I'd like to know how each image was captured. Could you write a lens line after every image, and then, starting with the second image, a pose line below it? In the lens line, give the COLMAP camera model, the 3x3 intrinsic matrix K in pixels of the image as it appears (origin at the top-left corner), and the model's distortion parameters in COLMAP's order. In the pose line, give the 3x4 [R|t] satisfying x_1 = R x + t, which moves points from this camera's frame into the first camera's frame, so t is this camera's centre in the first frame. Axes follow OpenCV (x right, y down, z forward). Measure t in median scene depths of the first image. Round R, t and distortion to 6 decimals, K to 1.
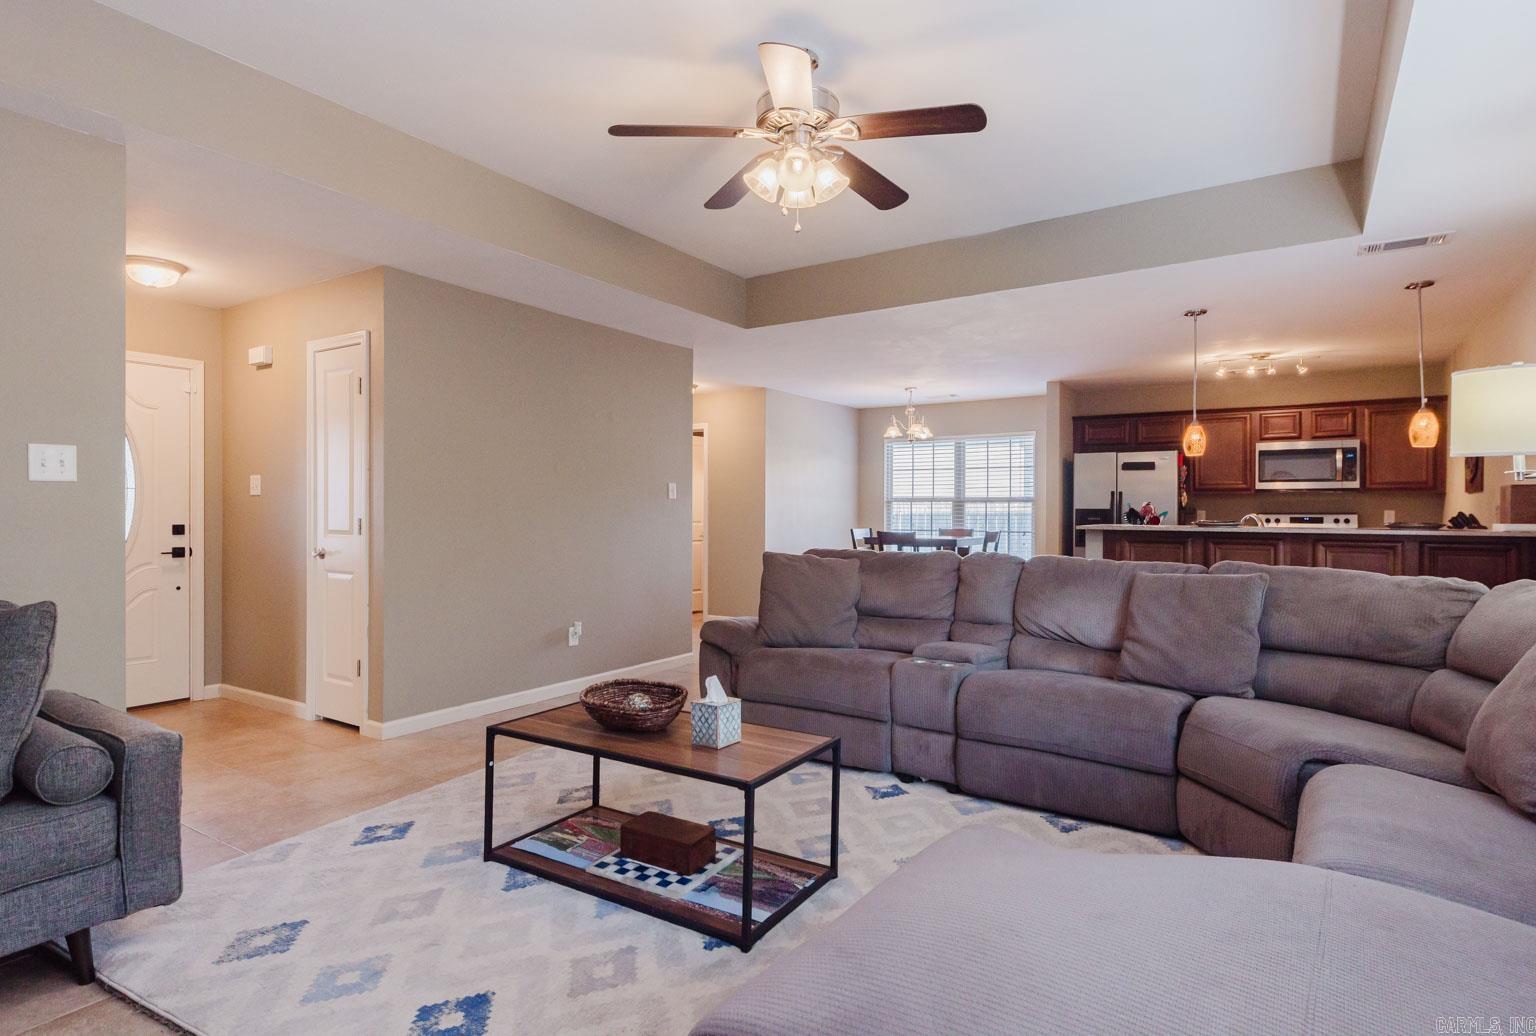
lens RADIAL K [[821.7, 0, 798.3], [0, 821.7, 500.9], [0, 0, 1]] dist [0.005905, 0.002502]
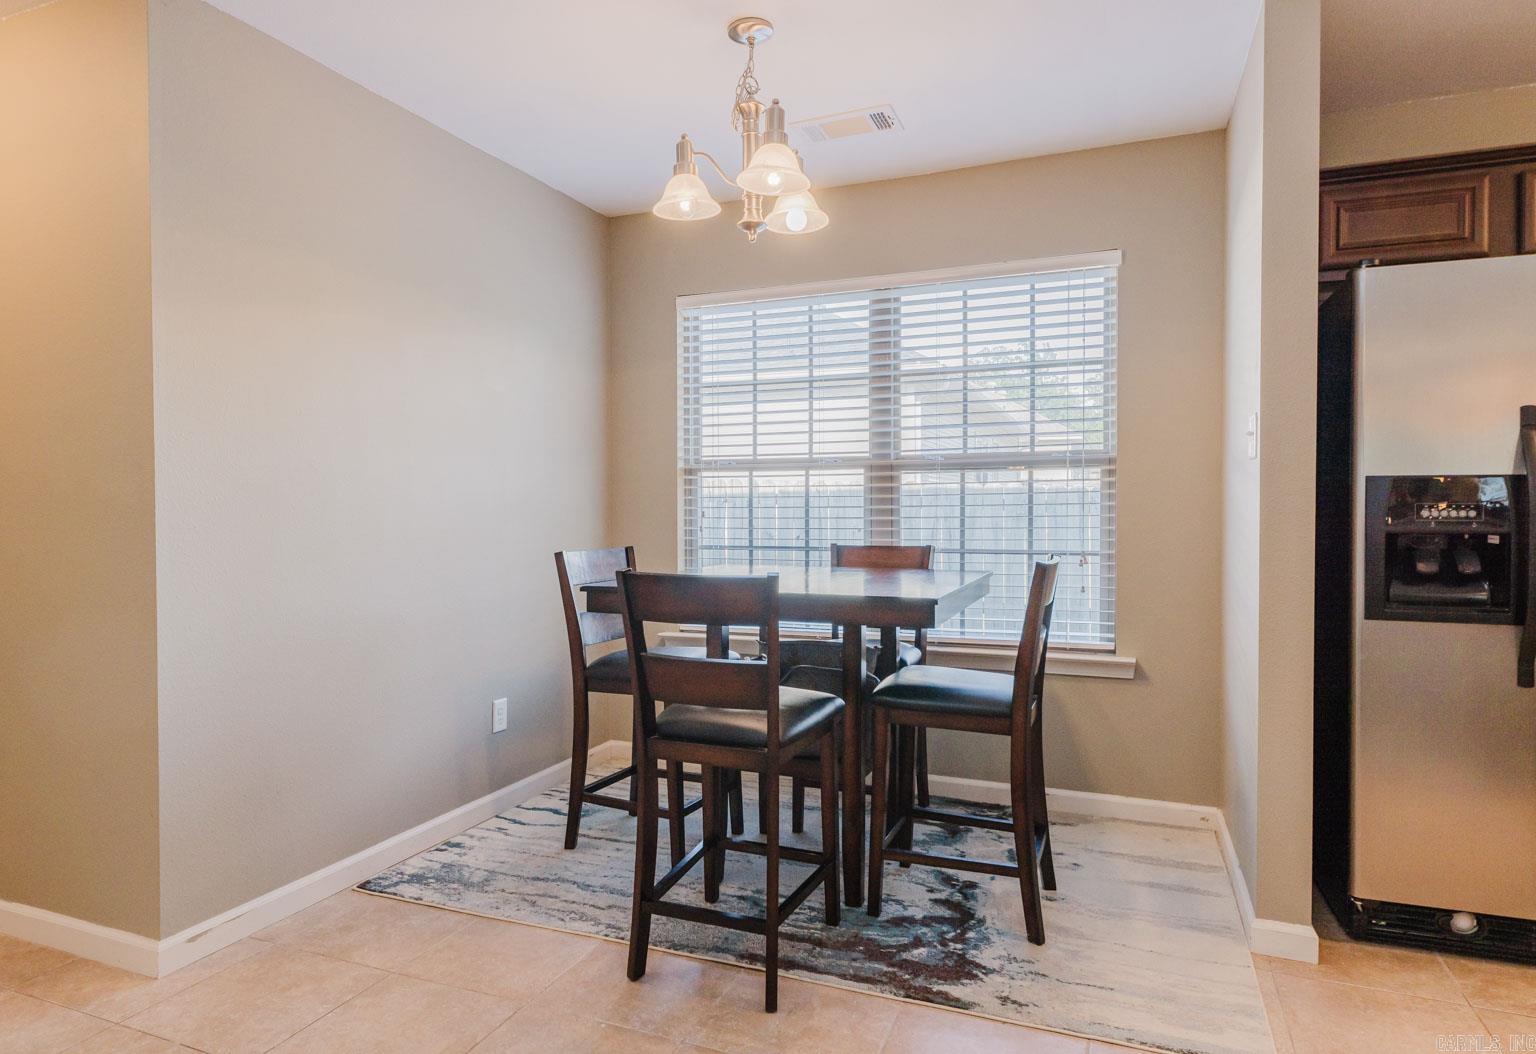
lens RADIAL K [[901.3, 0, 776.2], [0, 901.3, 524.4], [0, 0, 1]] dist [0.012574, -0.005419]
pose [[0.984852, -0.008637, 0.173182, 0.104979], [0.002726, 0.999406, 0.034342, 0.015706], [-0.173376, -0.033350, 0.984291, 0.797403]]
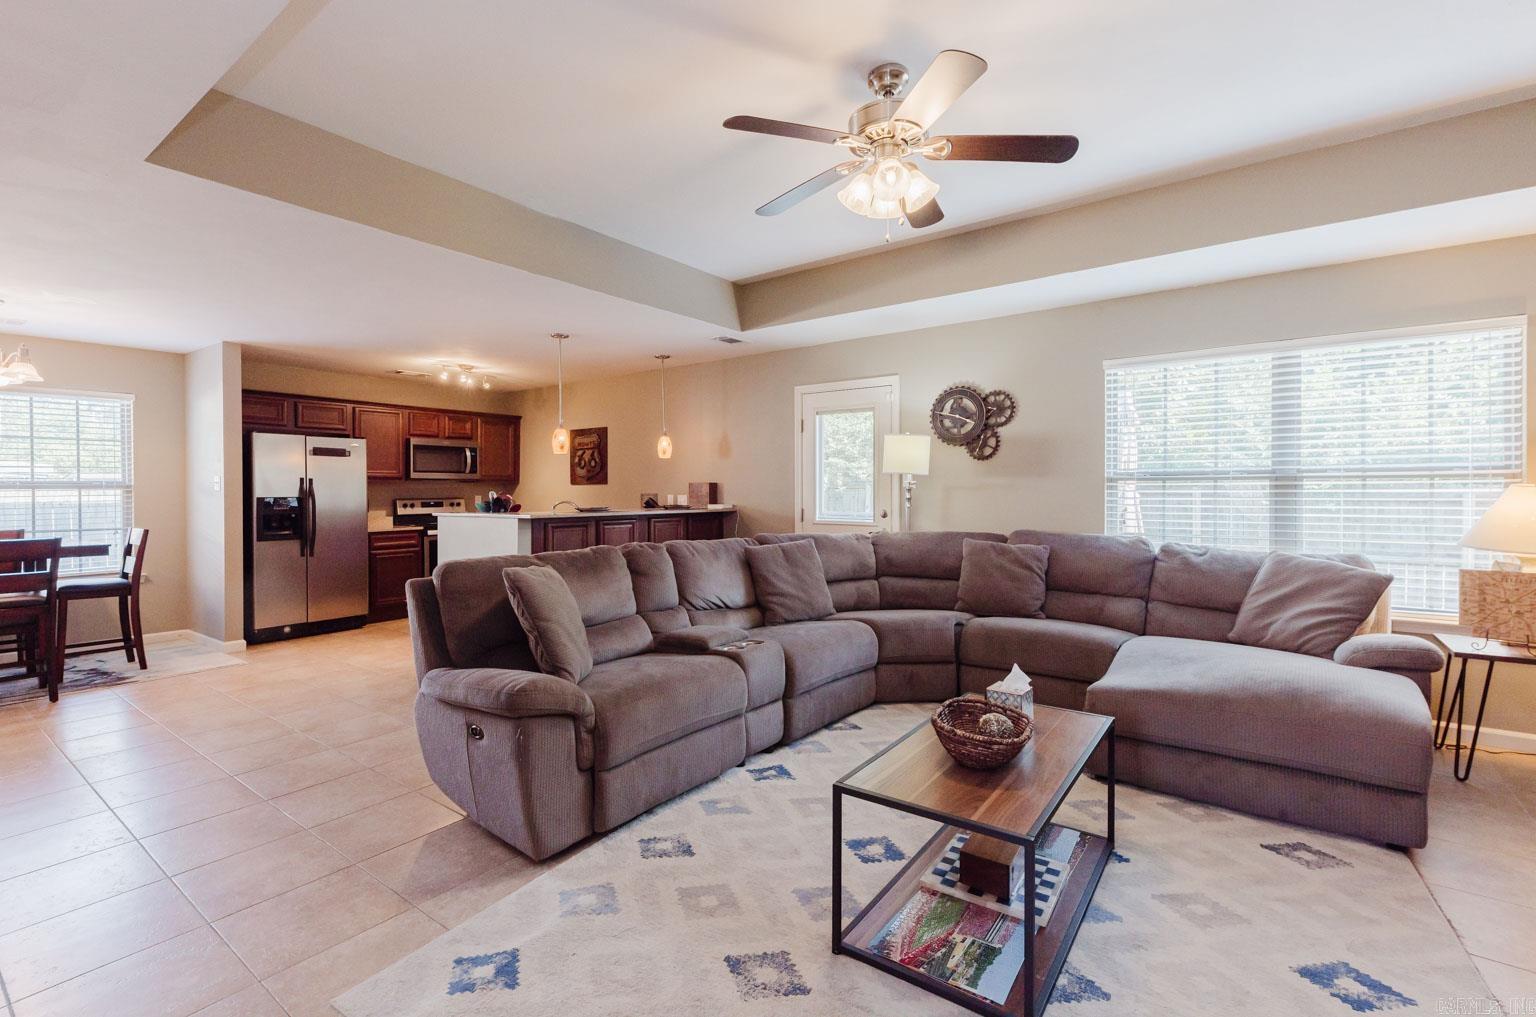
lens RADIAL K [[687.2, 0, 753.3], [0, 687.2, 496.2], [0, 0, 1]] dist [0.008712, -0.006603]
pose [[0.093537, -0.011115, 0.995554, -0.359719], [-0.008489, 0.999892, 0.011961, -0.005043], [-0.995580, -0.009570, 0.093432, 0.442049]]
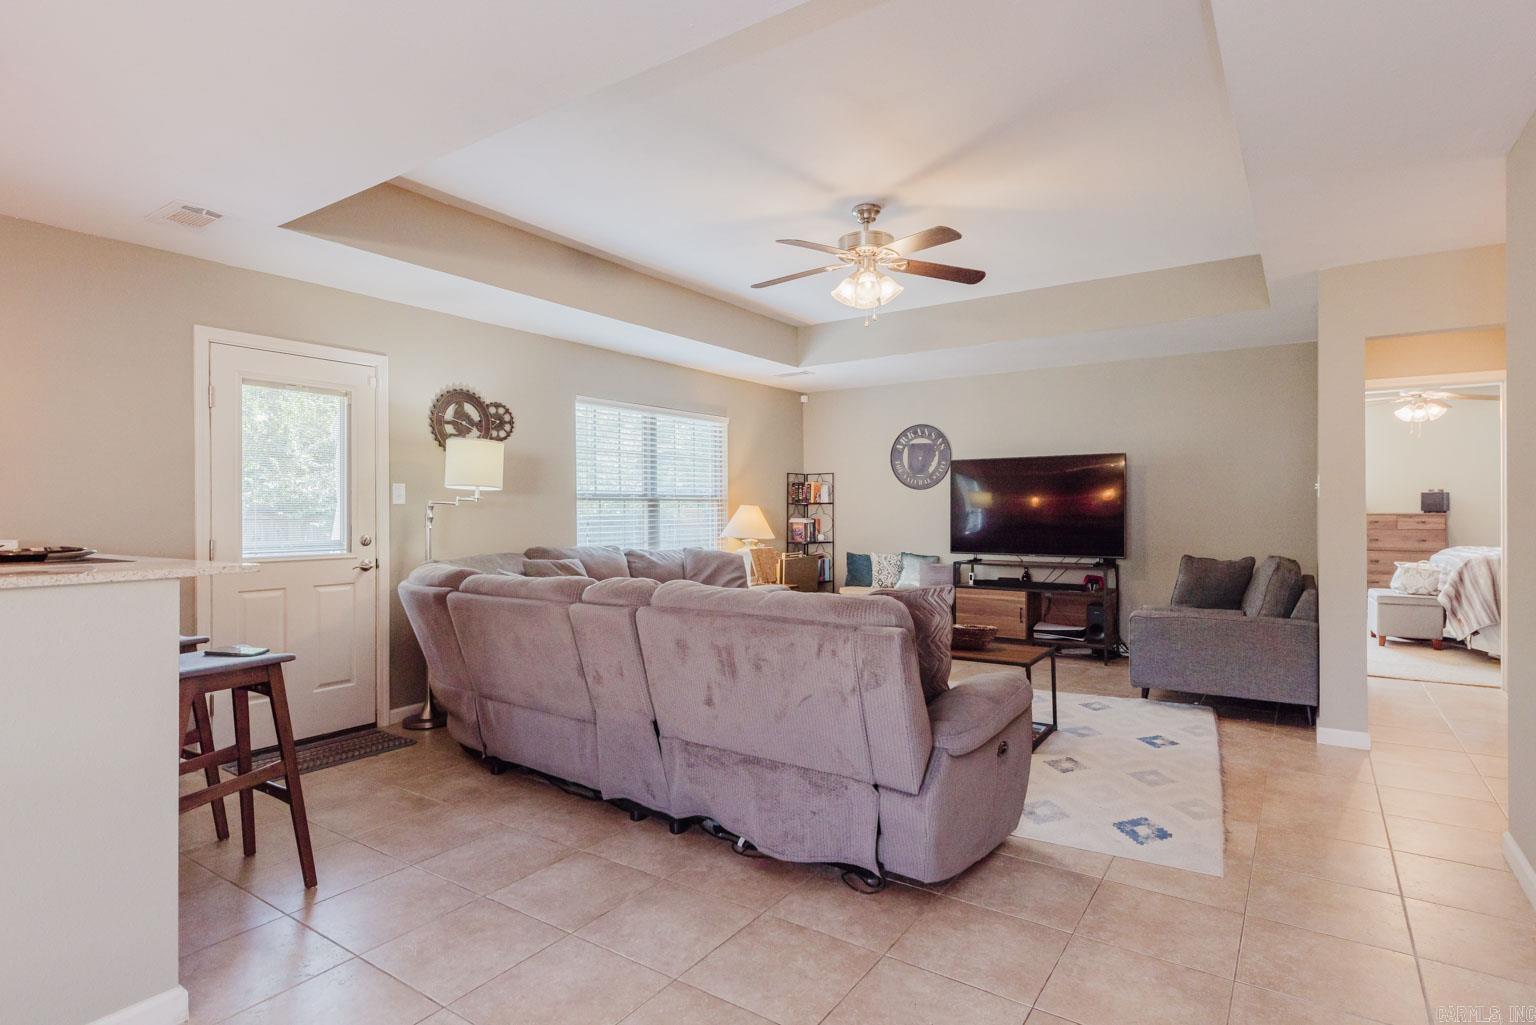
lens RADIAL K [[789.5, 0, 770.3], [0, 789.5, 511.2], [0, 0, 1]] dist [0.013303, -0.000351]
pose [[-0.999073, 0.005669, 0.042680, 0.043295], [0.005213, 0.999928, -0.010798, 0.006654], [-0.042738, -0.010565, -0.999030, 0.972489]]
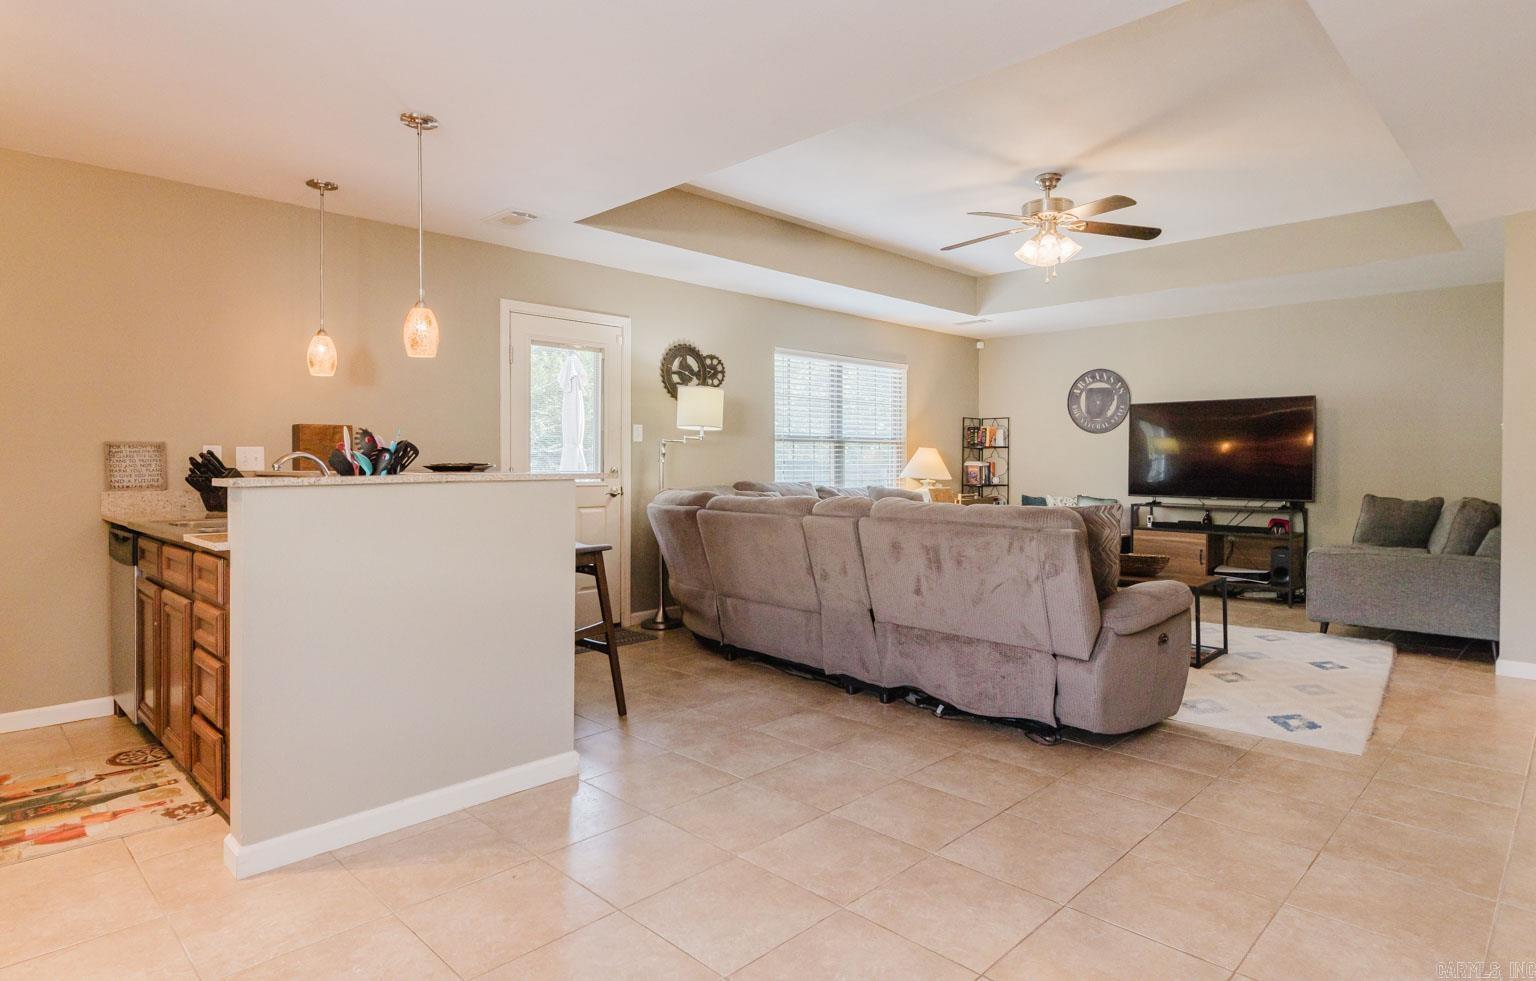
lens RADIAL K [[835.5, 0, 789.7], [0, 835.5, 468.2], [0, 0, 1]] dist [0.018882, -0.013235]
pose [[-0.977926, -0.003198, 0.208926, 0.058616], [-0.004017, 0.999986, -0.003493, 0.020078], [-0.208912, -0.004255, -0.977925, 1.102891]]
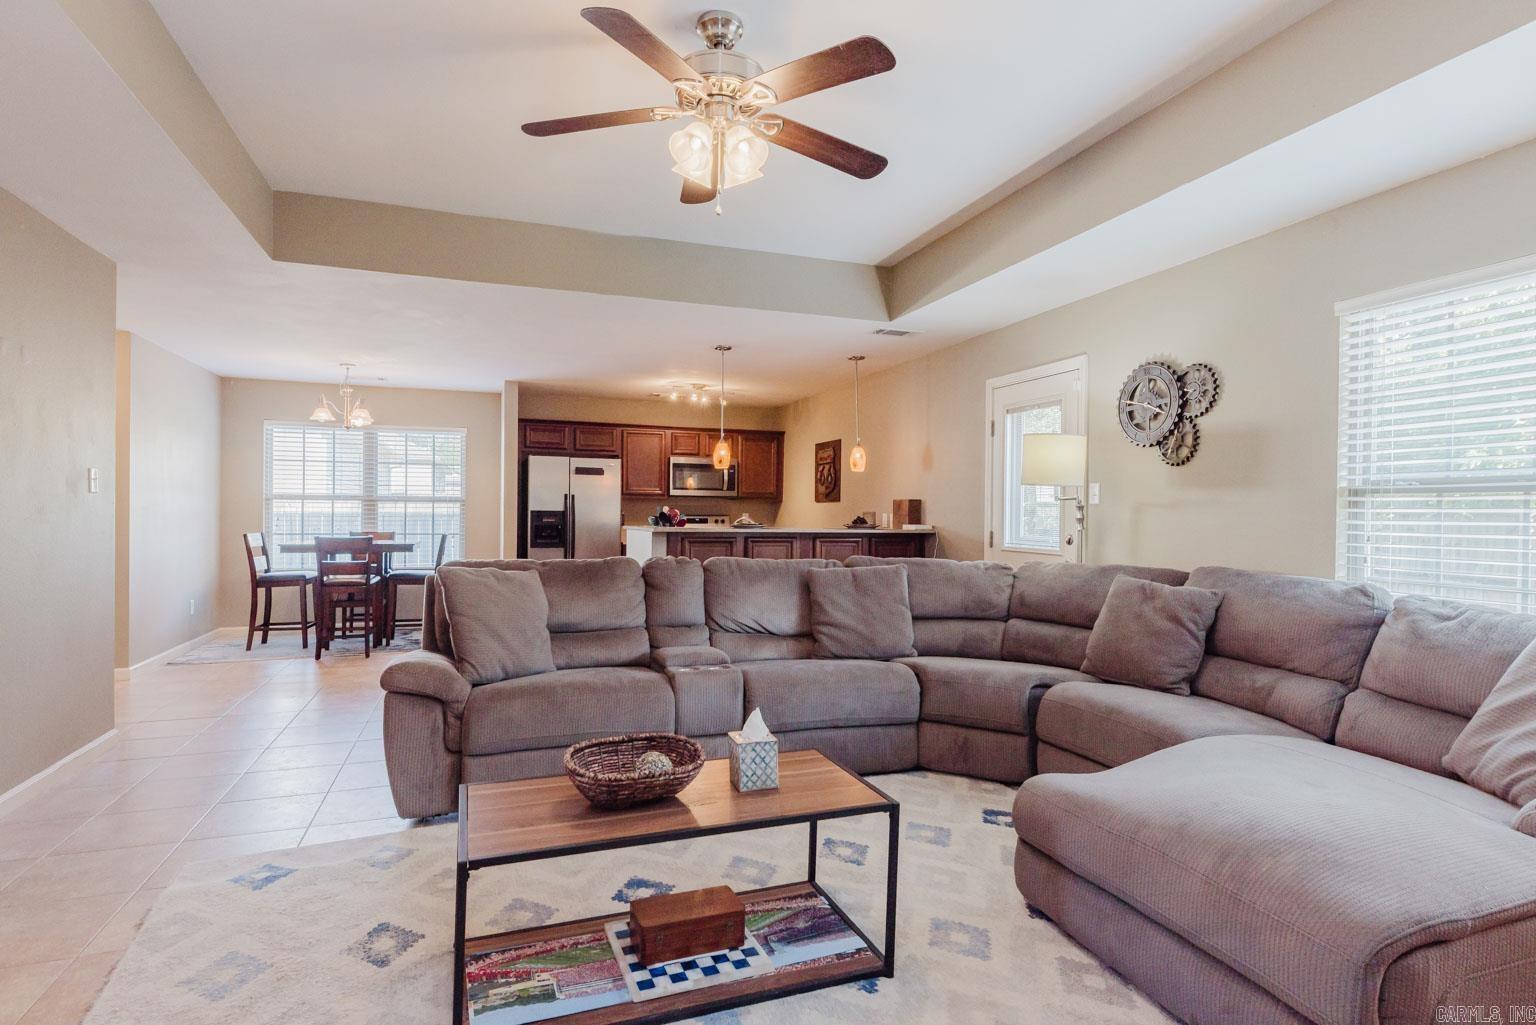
lens RADIAL K [[789.5, 0, 777.8], [0, 789.5, 520.1], [0, 0, 1]] dist [0.013303, -0.000351]
pose [[0.615397, -0.003741, 0.788208, -0.265546], [-0.017537, 0.999676, 0.018437, -0.002065], [-0.788022, -0.025169, 0.615132, 0.164275]]
